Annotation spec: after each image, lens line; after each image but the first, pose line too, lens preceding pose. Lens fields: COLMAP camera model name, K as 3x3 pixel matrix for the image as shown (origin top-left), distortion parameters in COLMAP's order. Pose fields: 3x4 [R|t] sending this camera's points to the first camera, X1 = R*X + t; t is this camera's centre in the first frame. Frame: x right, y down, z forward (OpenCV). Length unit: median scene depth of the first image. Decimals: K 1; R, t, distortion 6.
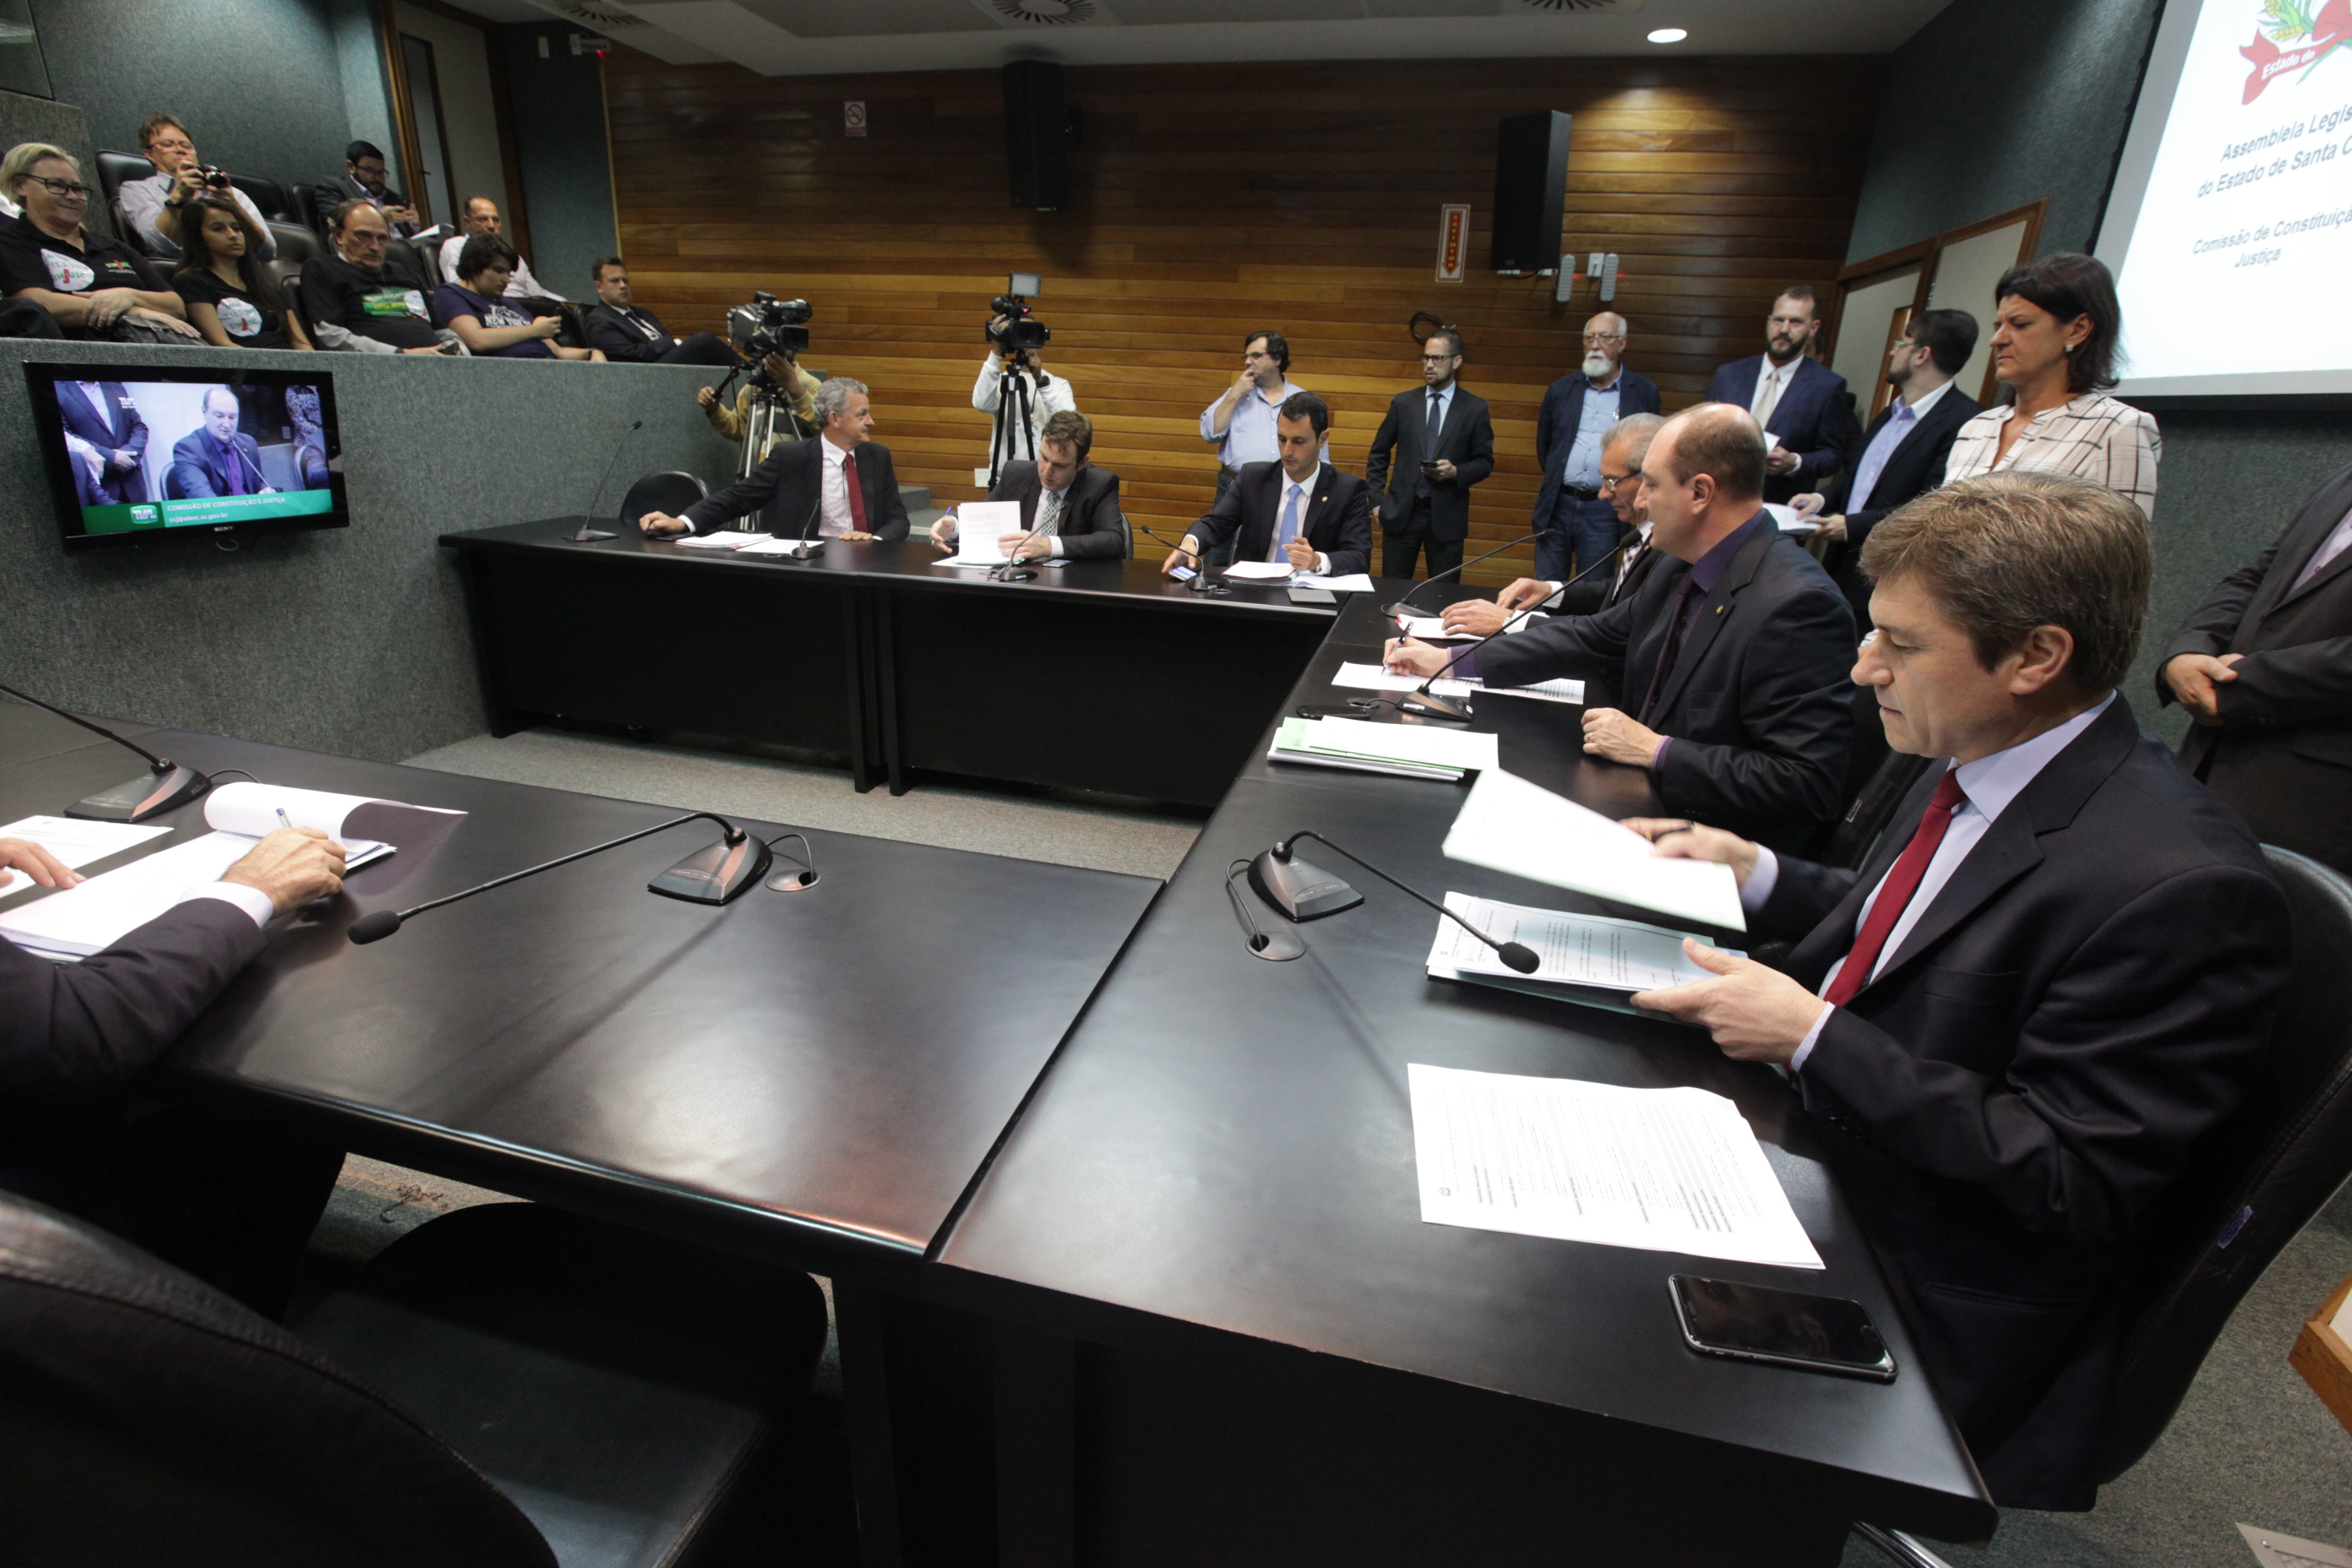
lens RADIAL K [[1085.0, 0, 1179.8], [0, 1085.0, 777.4], [0, 0, 1]] dist [-0.048145, 0.016802]
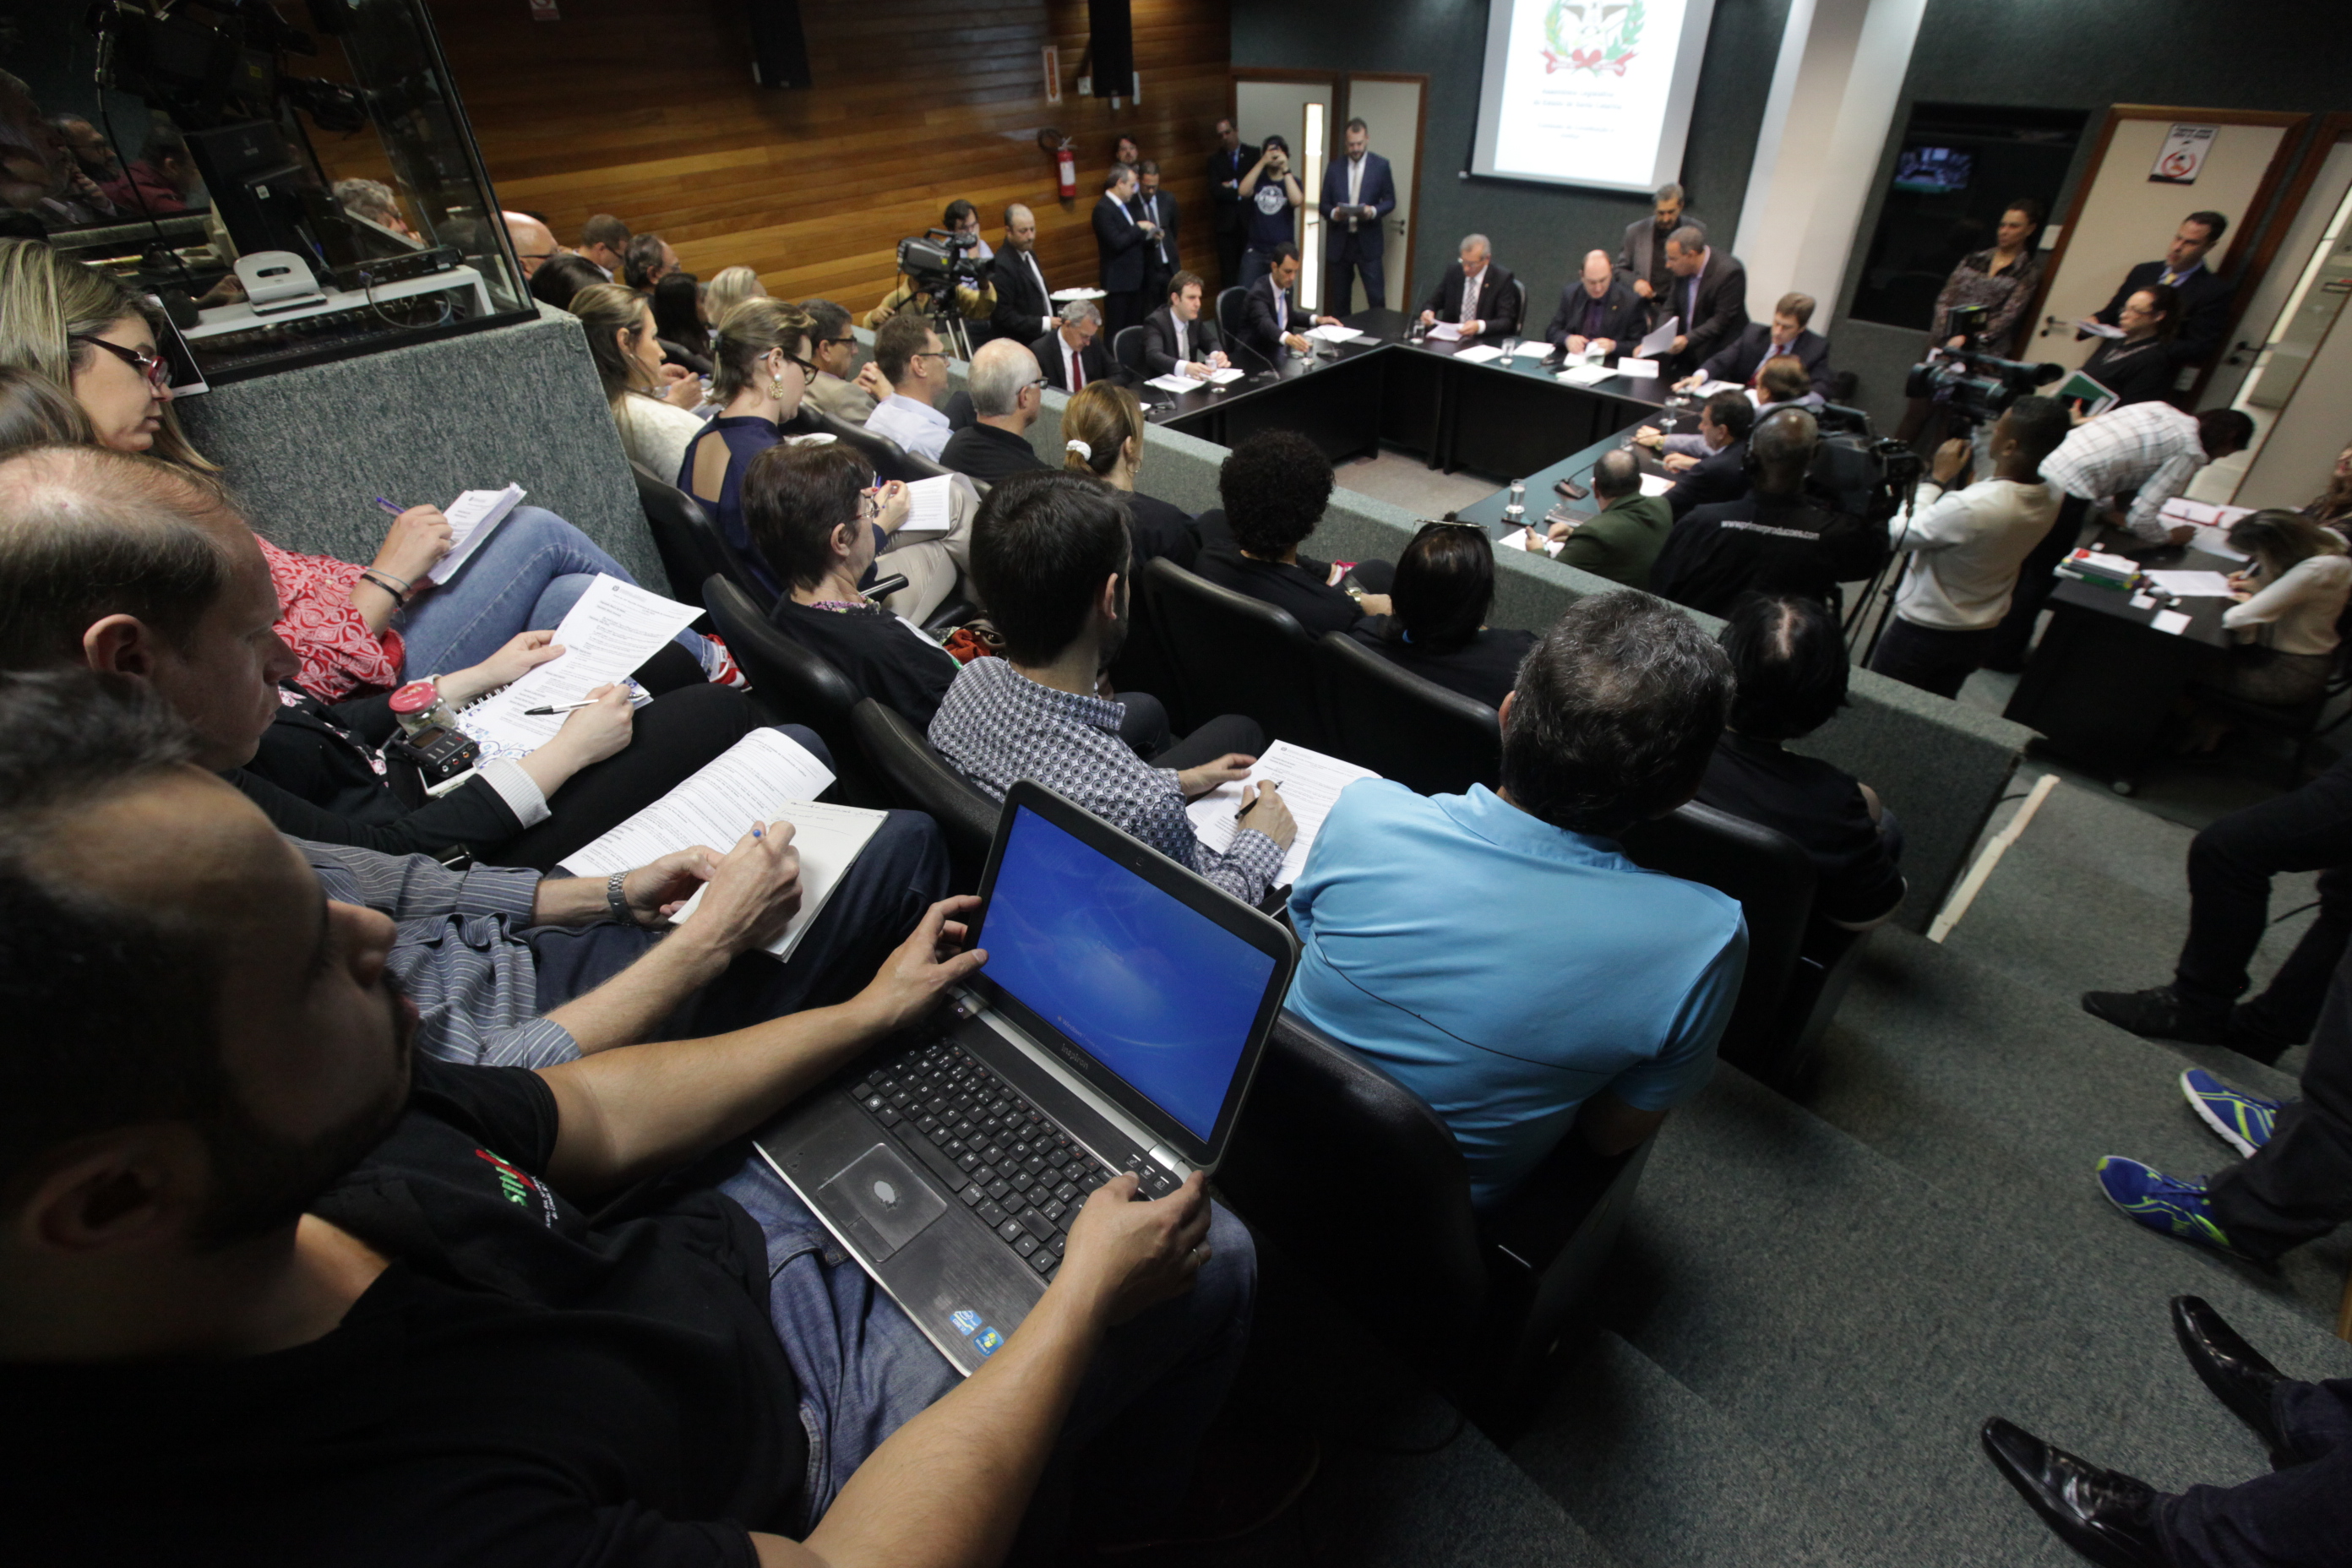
lens RADIAL K [[1085.0, 0, 1179.8], [0, 1085.0, 777.4], [0, 0, 1]] dist [-0.048145, 0.016802]
pose [[0.538488, -0.553913, 0.634989, -1.317278], [0.340632, 0.832354, 0.437214, -0.347353], [-0.770714, -0.019137, 0.636893, -0.066811]]
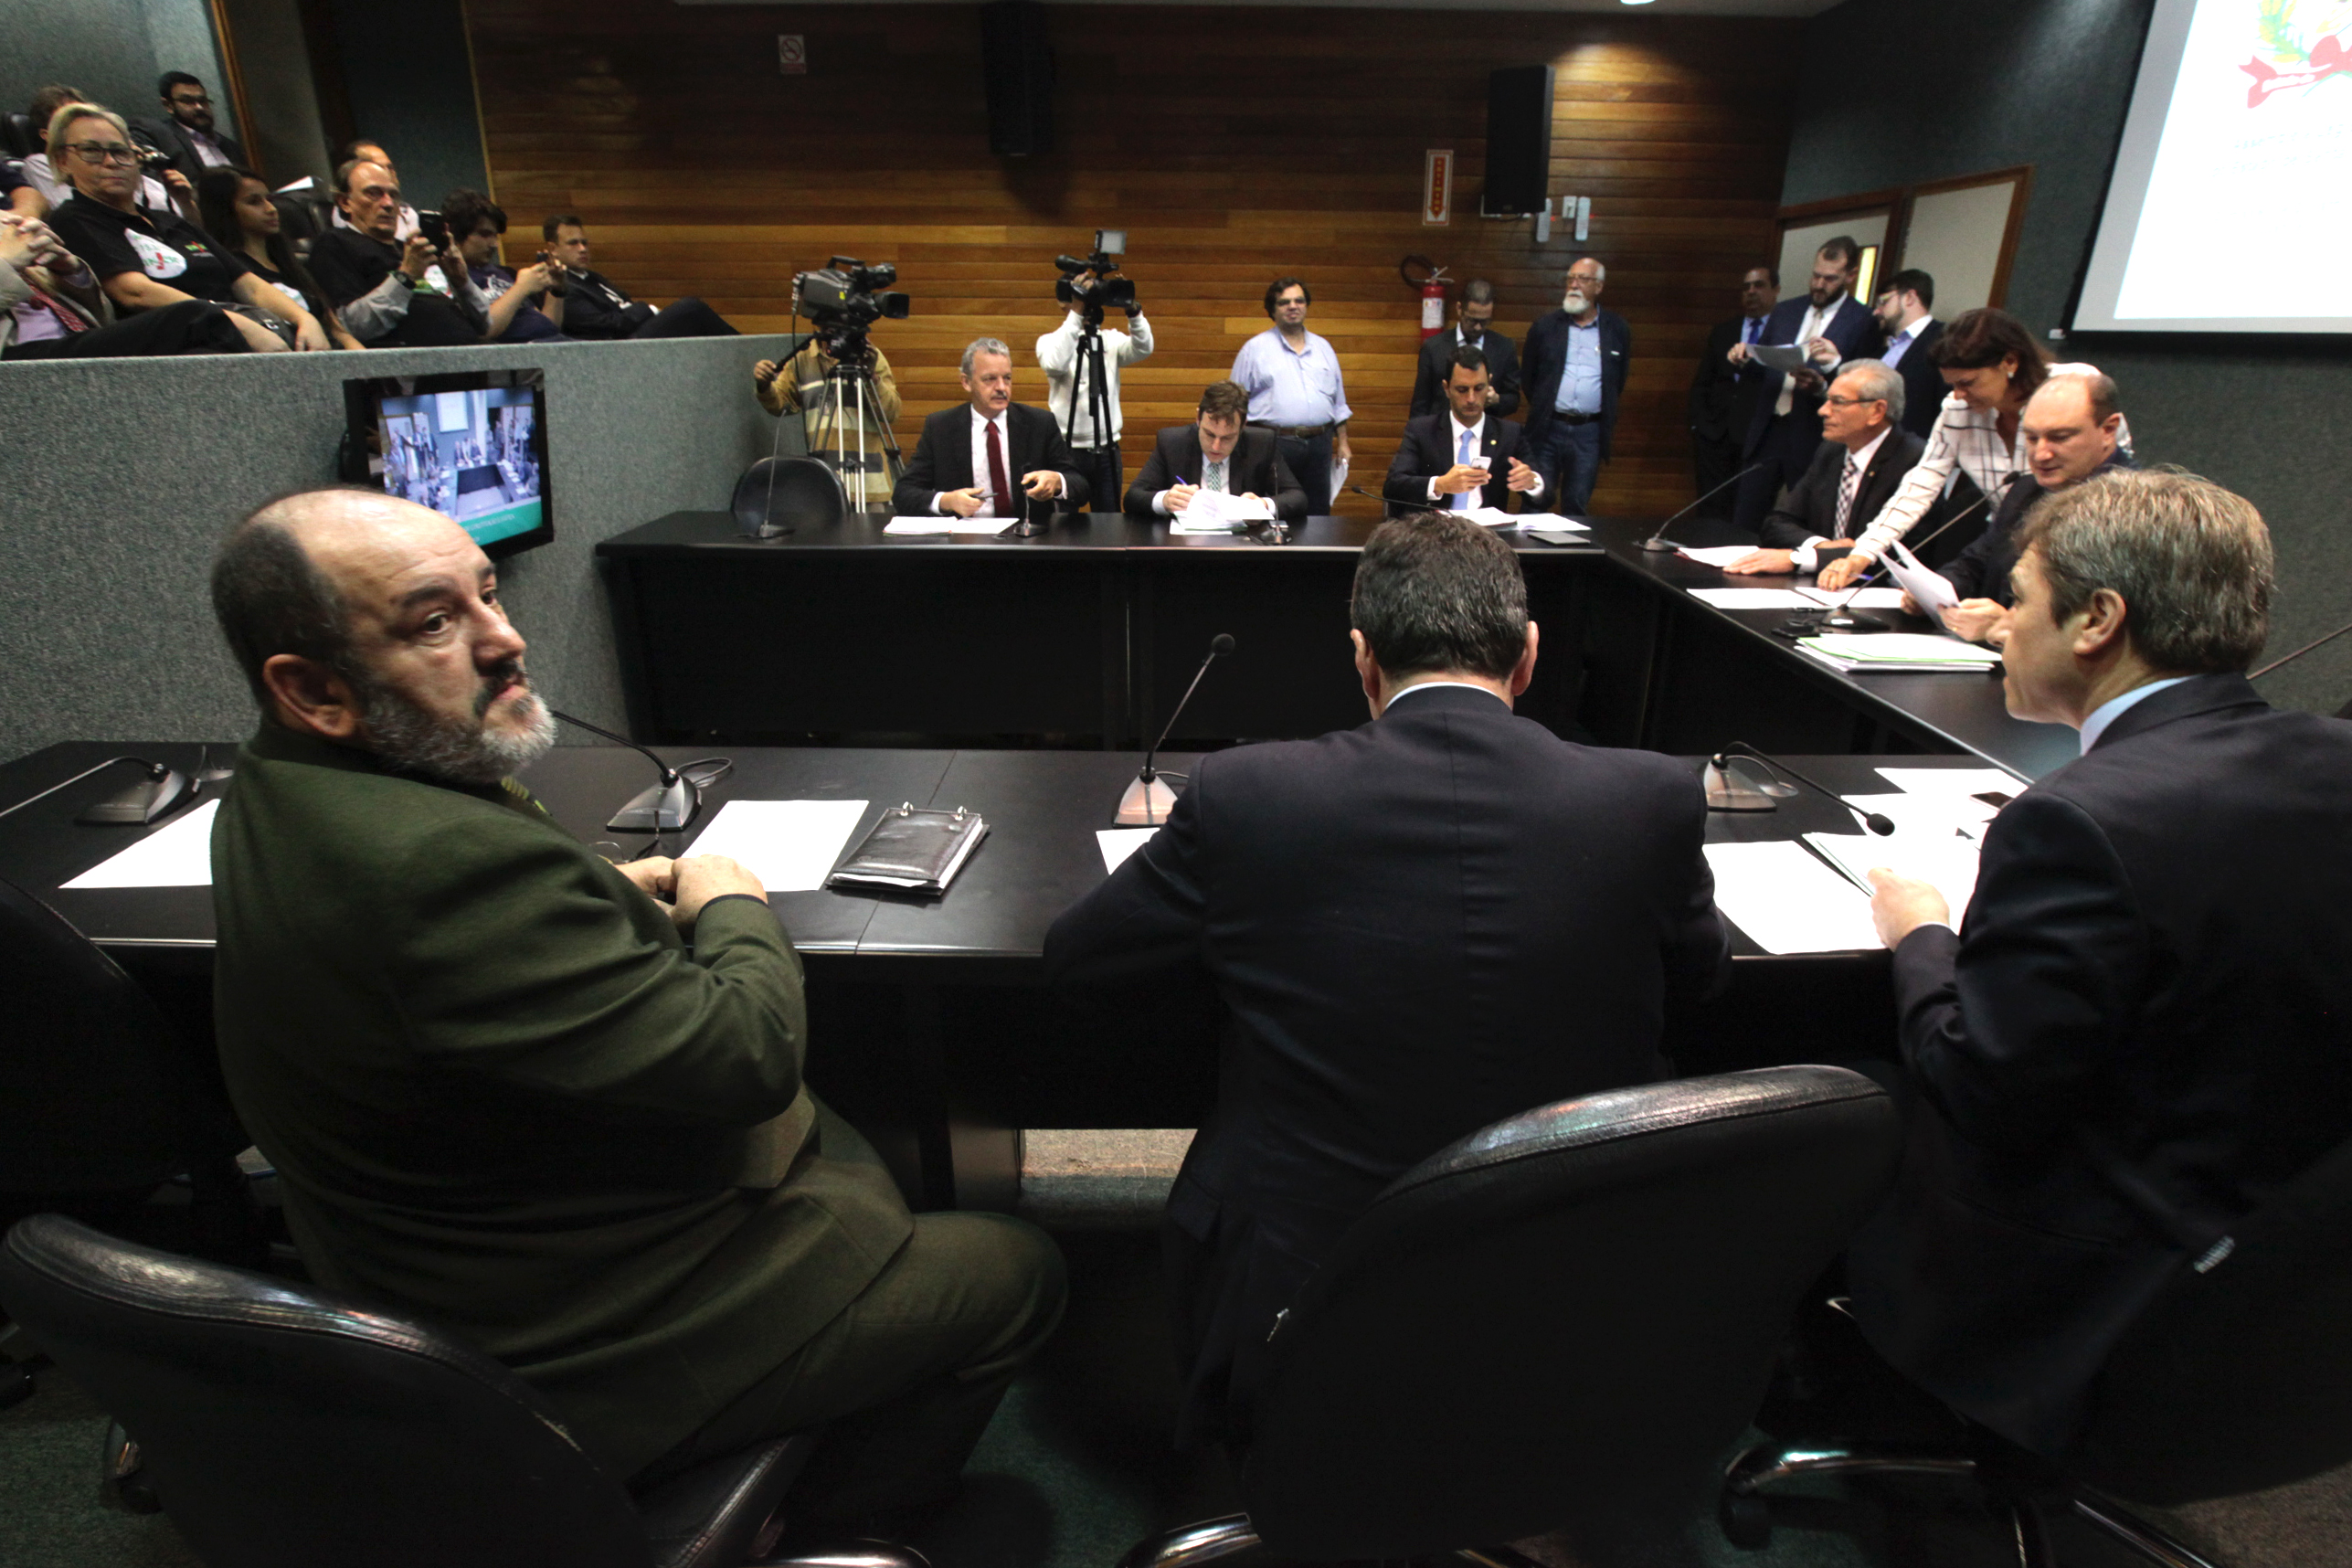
lens RADIAL K [[1168.4, 0, 1183.3], [0, 1168.4, 760.6], [0, 0, 1]] dist [-0.052758, 0.018269]
pose [[0.966747, -0.122286, 0.224601, -0.370101], [0.117604, 0.992473, 0.034160, -0.018847], [-0.227088, -0.006610, 0.973852, -0.041541]]
